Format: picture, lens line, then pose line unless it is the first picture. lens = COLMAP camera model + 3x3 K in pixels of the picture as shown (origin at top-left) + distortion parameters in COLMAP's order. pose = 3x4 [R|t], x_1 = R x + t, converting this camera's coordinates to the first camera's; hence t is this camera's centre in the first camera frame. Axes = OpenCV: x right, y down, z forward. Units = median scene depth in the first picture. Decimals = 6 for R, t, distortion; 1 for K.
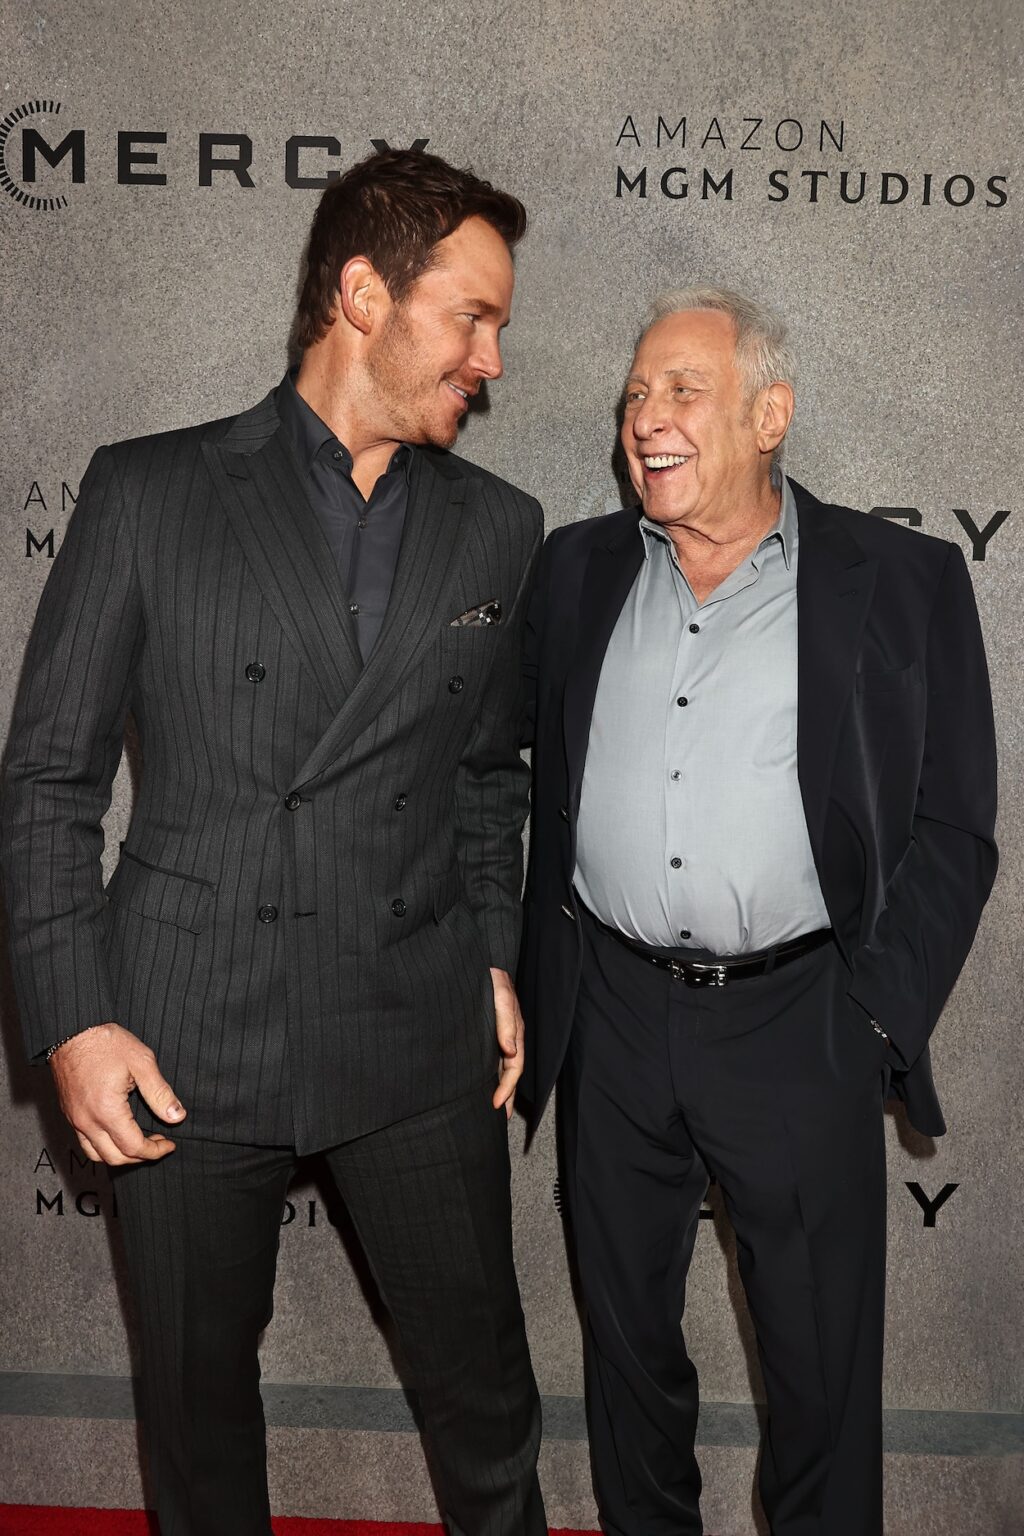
lens RADIAL K [[1130.7, 0, 547.0], [0, 1130.7, 760.4], [0, 0, 1]] dist [-0.036707, 0.019620]
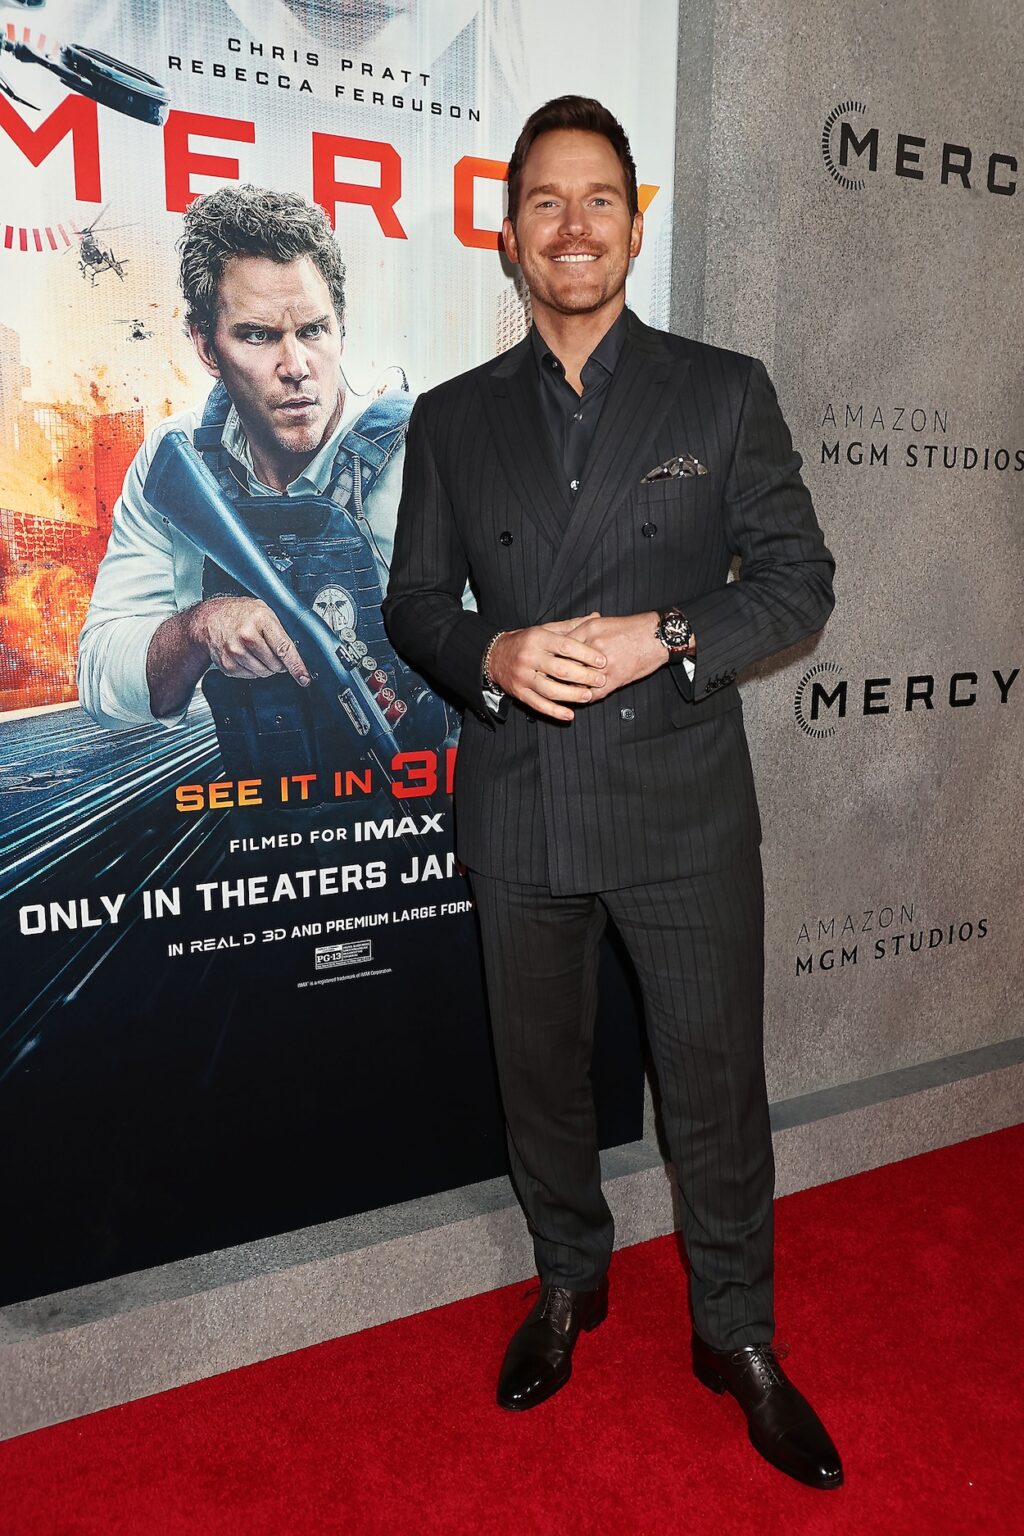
lens RADIAL K [[1240.0, 0, 518.4], [0, 1240.0, 752.2], [0, 0, 1]] dist [-0.033752, 0.039848]
pose [[0.881777, -0.114701, 0.457508, -1.502625], [0.073602, 0.991560, 0.106735, -0.031099], [-0.465889, -0.060443, 0.882776, -0.109824]]
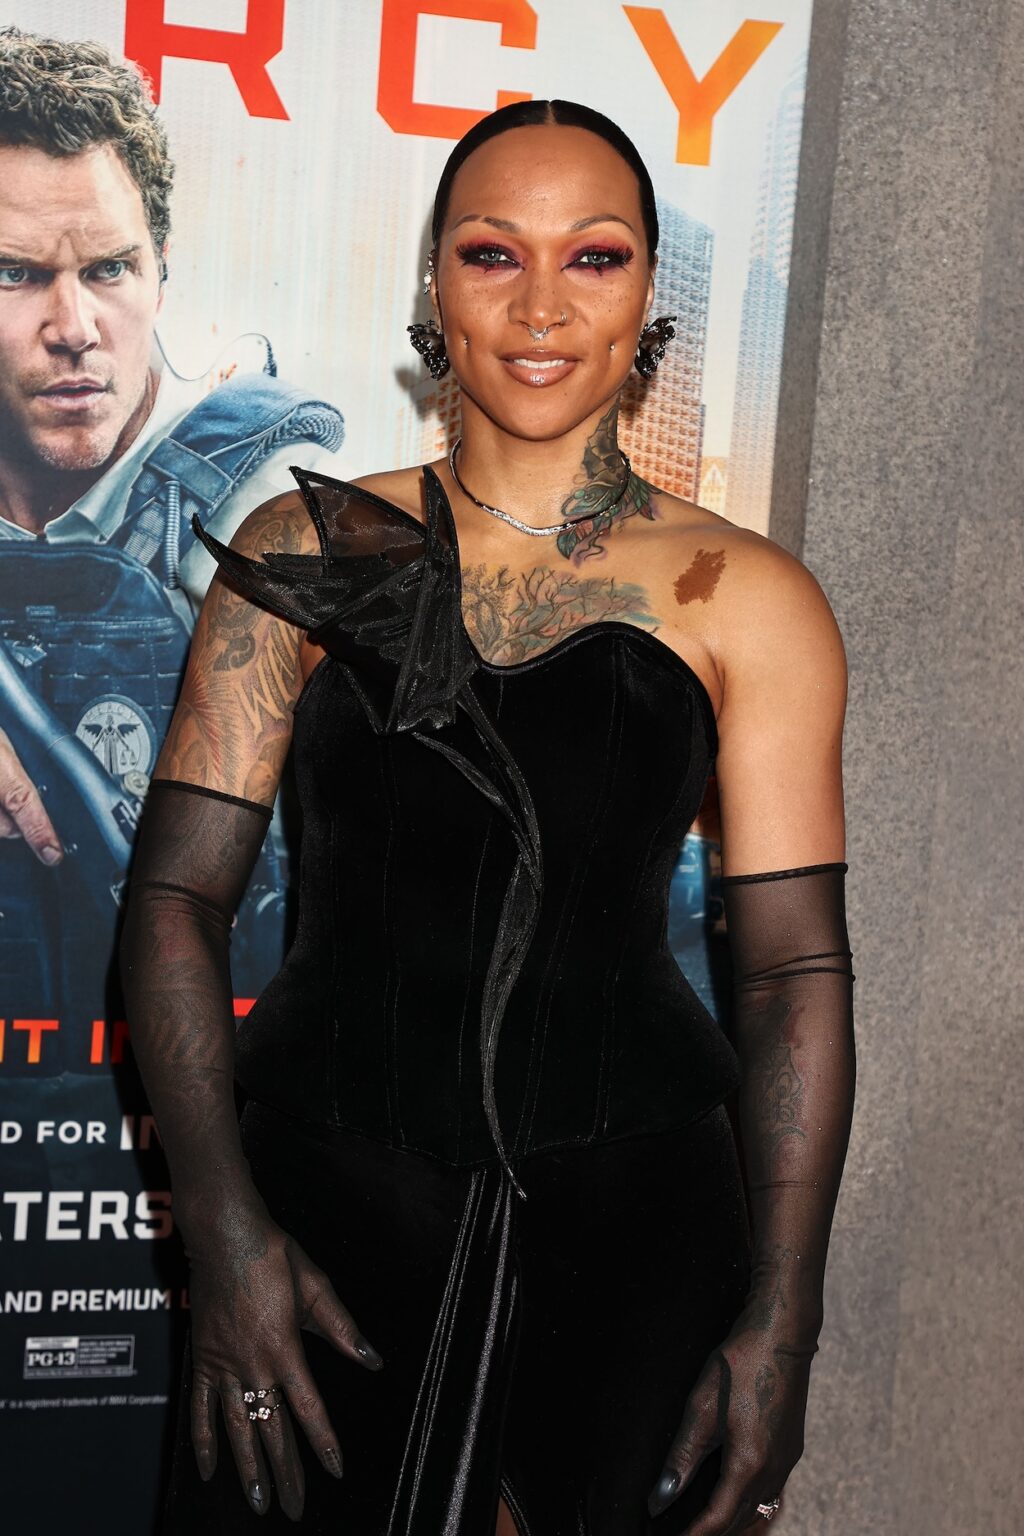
lens RADIAL K [[2765.9, 0, 496.3], [0, 2765.9, 742.4], [0, 0, 1]] dist [0.281140, 0.000000]
pose [[0.966772, 0.010441, 0.255426, -1.286278], [-0.004367, 0.999694, -0.024336, -0.013225], [-0.255602, 0.022412, 0.966522, -0.531510]]
